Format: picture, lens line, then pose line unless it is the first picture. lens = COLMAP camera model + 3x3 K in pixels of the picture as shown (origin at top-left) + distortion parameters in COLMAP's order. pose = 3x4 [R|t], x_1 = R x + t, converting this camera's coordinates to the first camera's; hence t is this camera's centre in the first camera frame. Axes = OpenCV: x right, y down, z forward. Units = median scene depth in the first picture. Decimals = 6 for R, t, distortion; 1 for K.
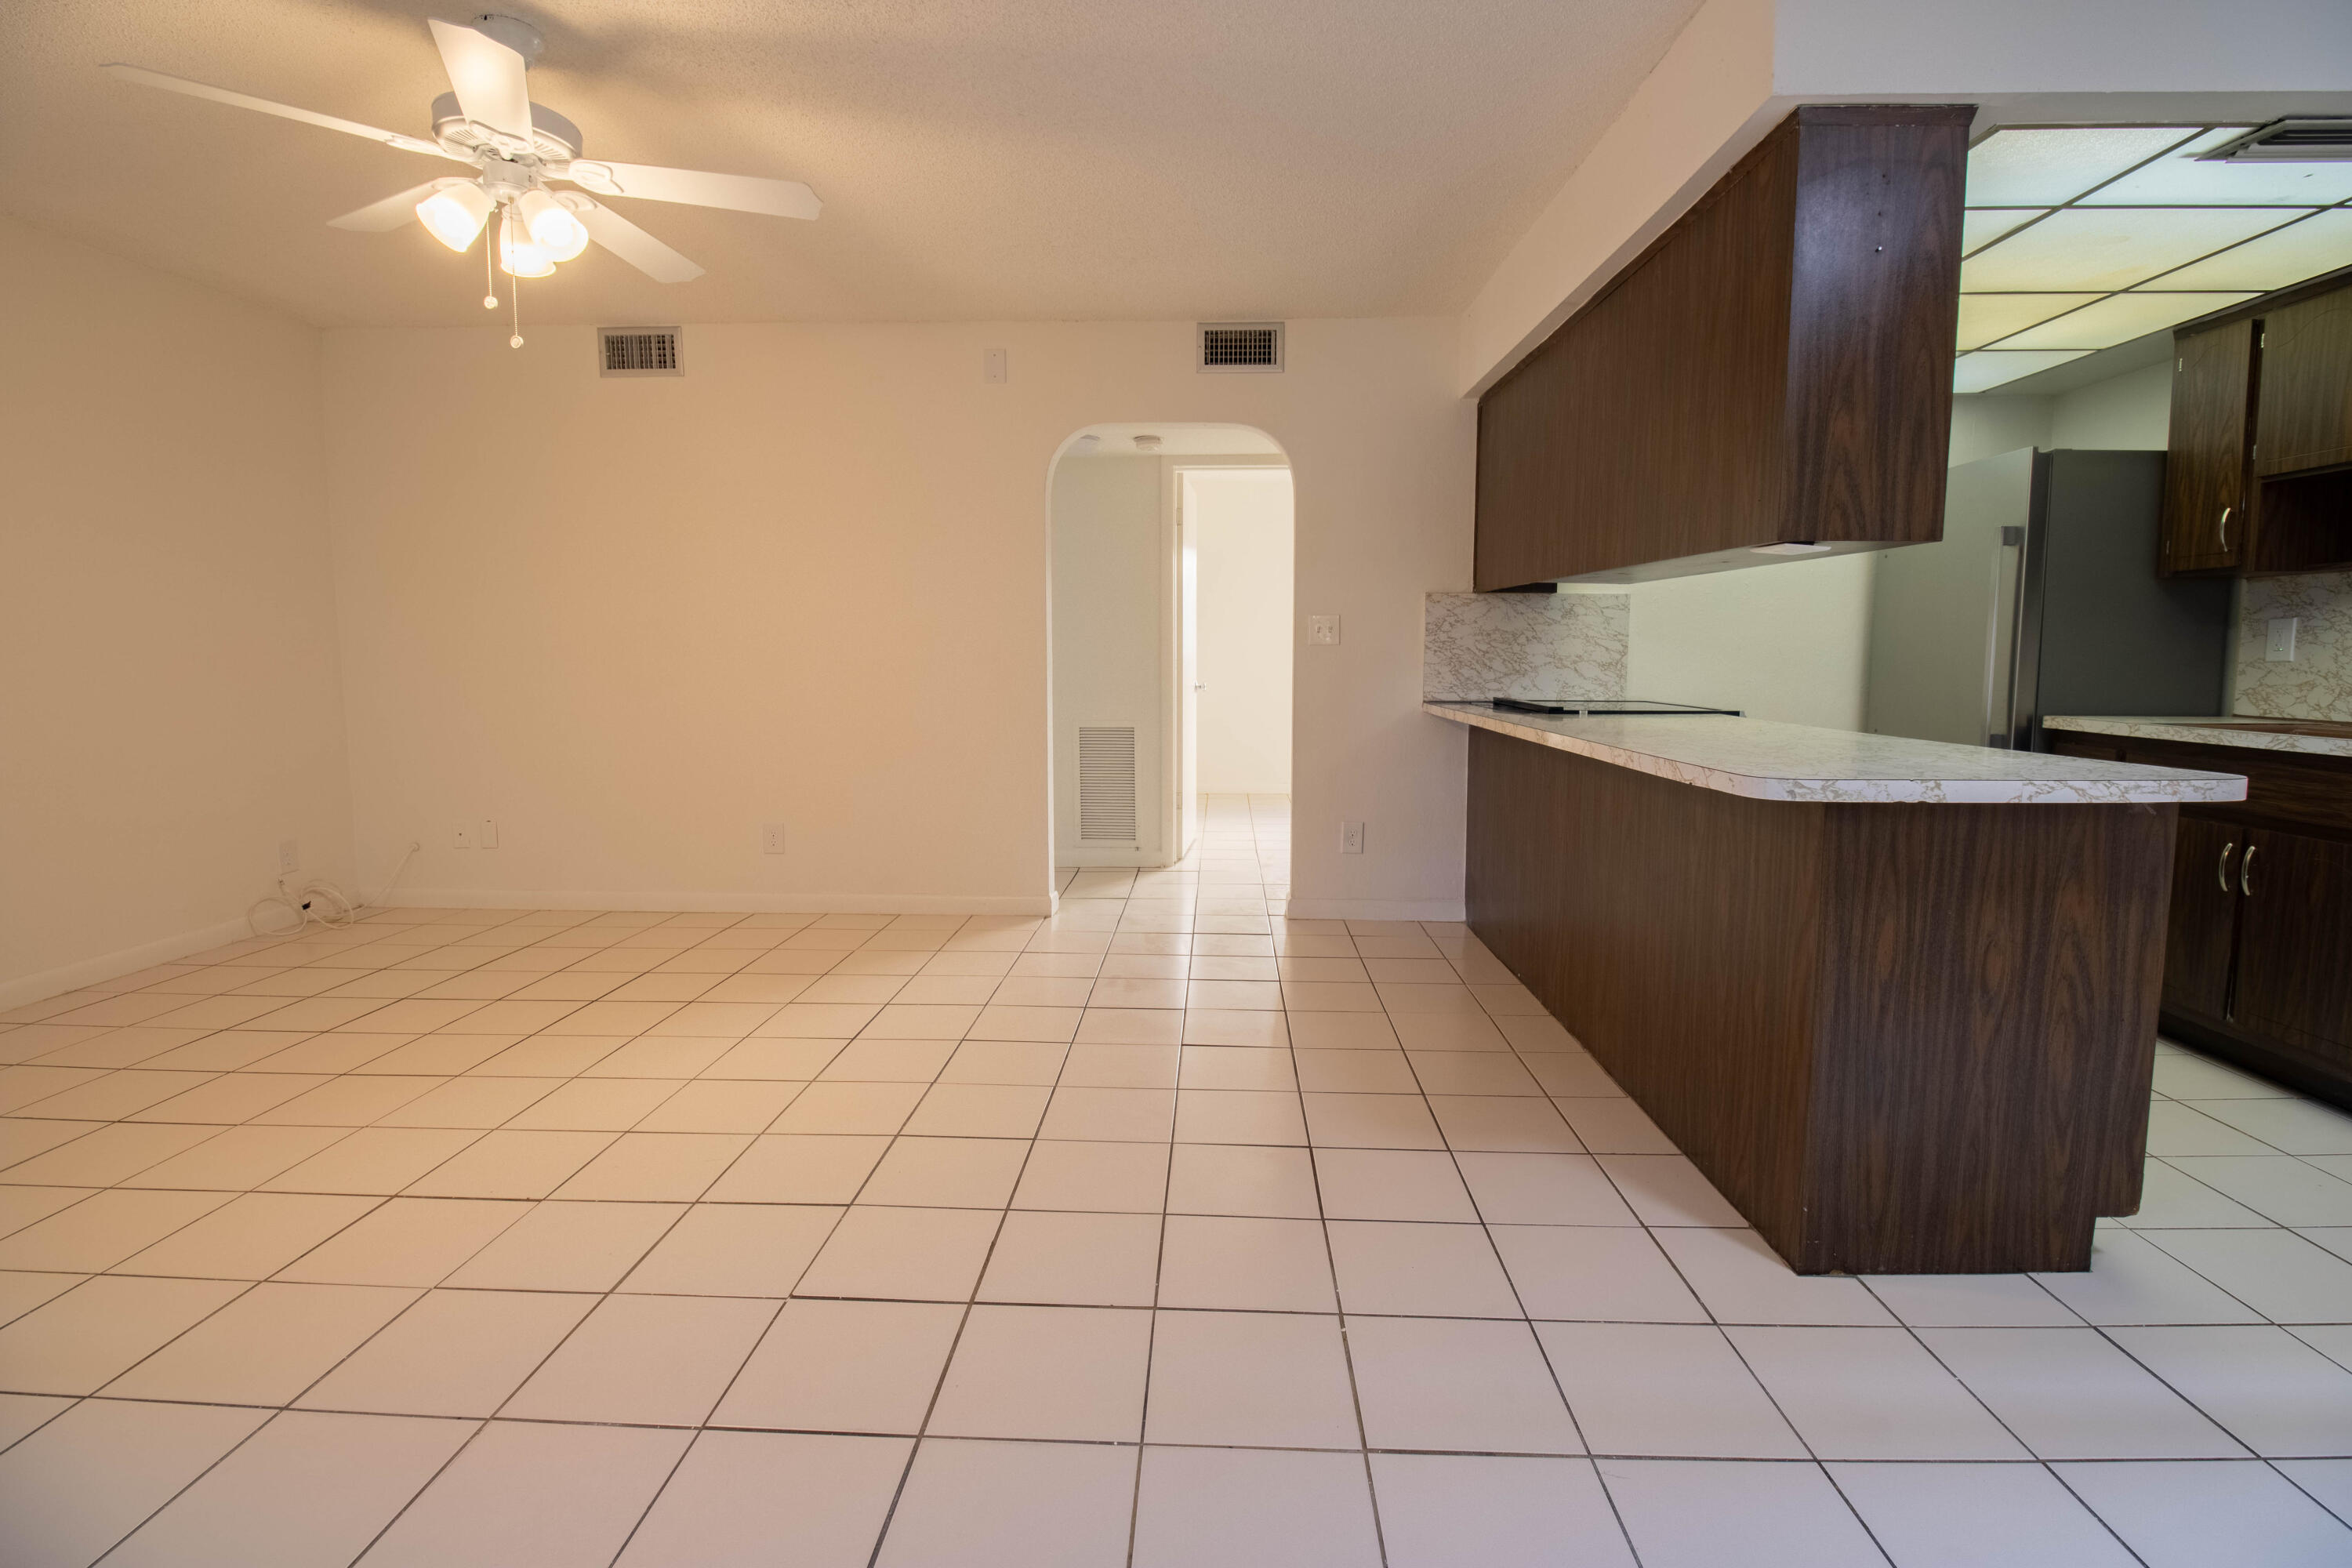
lens RADIAL K [[1097.4, 0, 1176.4], [0, 1097.4, 770.7], [0, 0, 1]] dist [-0.024840, -0.001110]
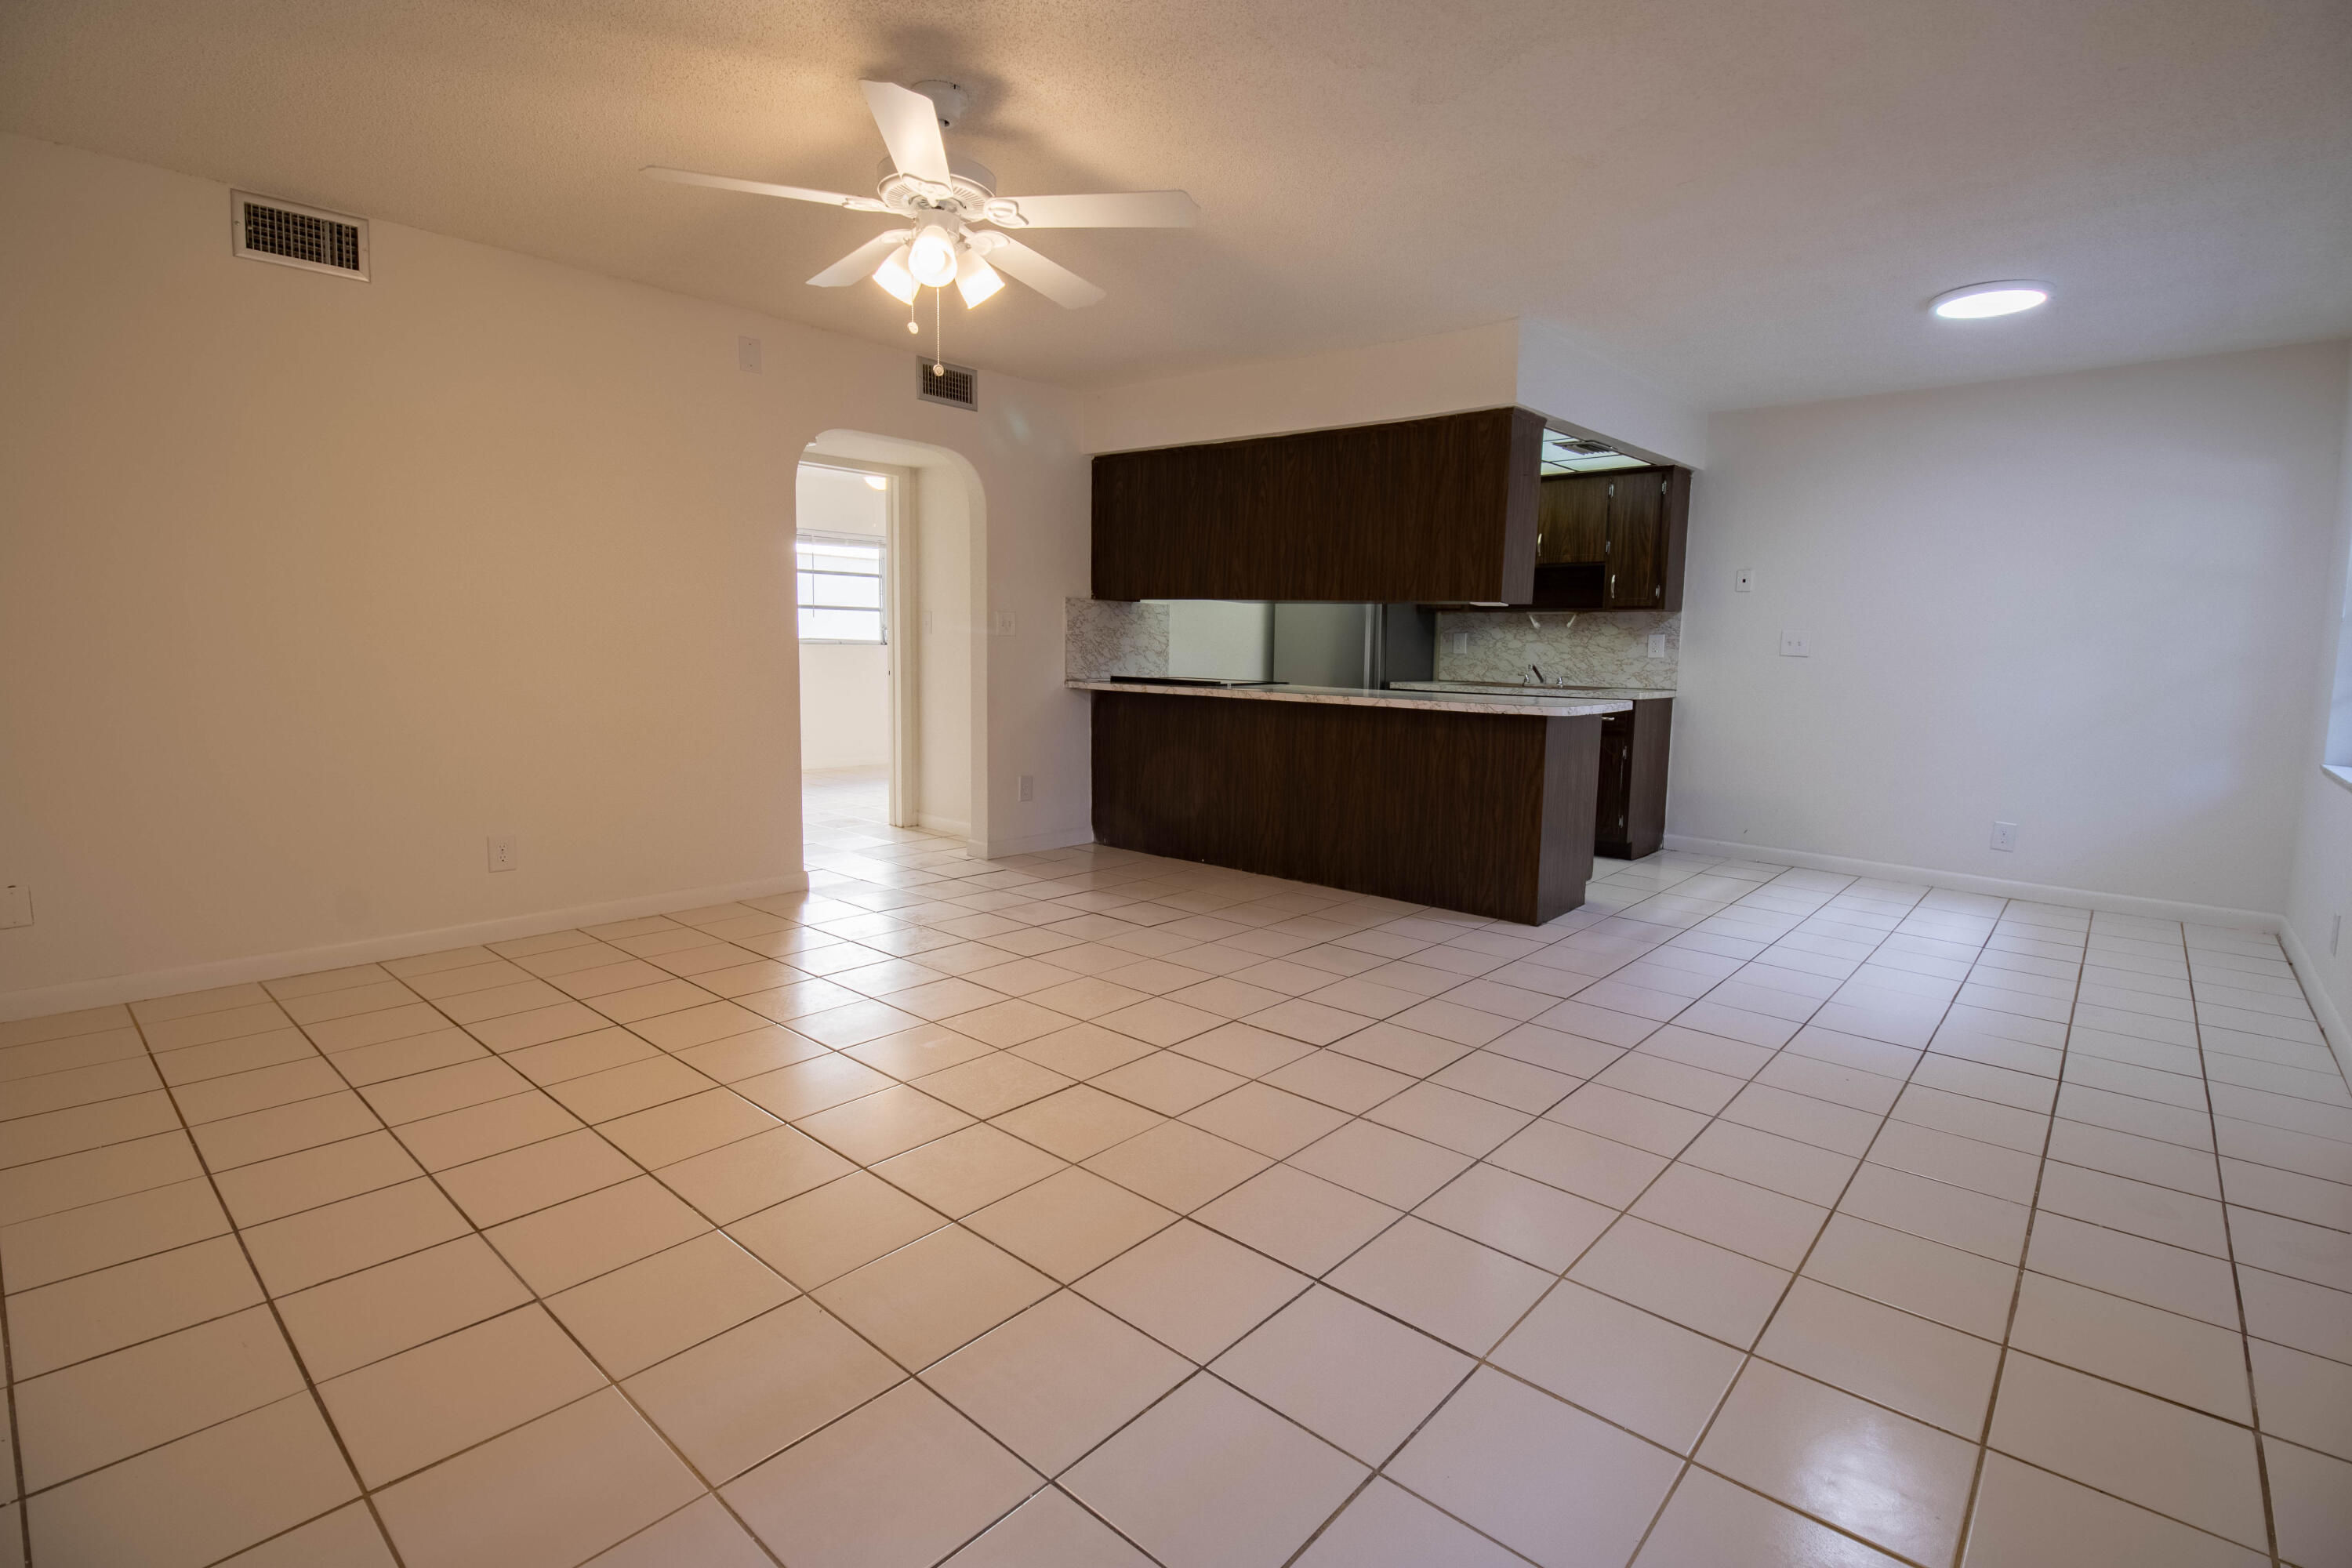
lens RADIAL K [[1097.4, 0, 1189.0], [0, 1097.4, 790.1], [0, 0, 1]] dist [-0.024840, -0.001110]
pose [[0.628725, -0.092892, 0.772060, -0.729724], [0.059714, 0.995675, 0.071168, -0.015791], [-0.775332, 0.001358, 0.631553, 0.043581]]
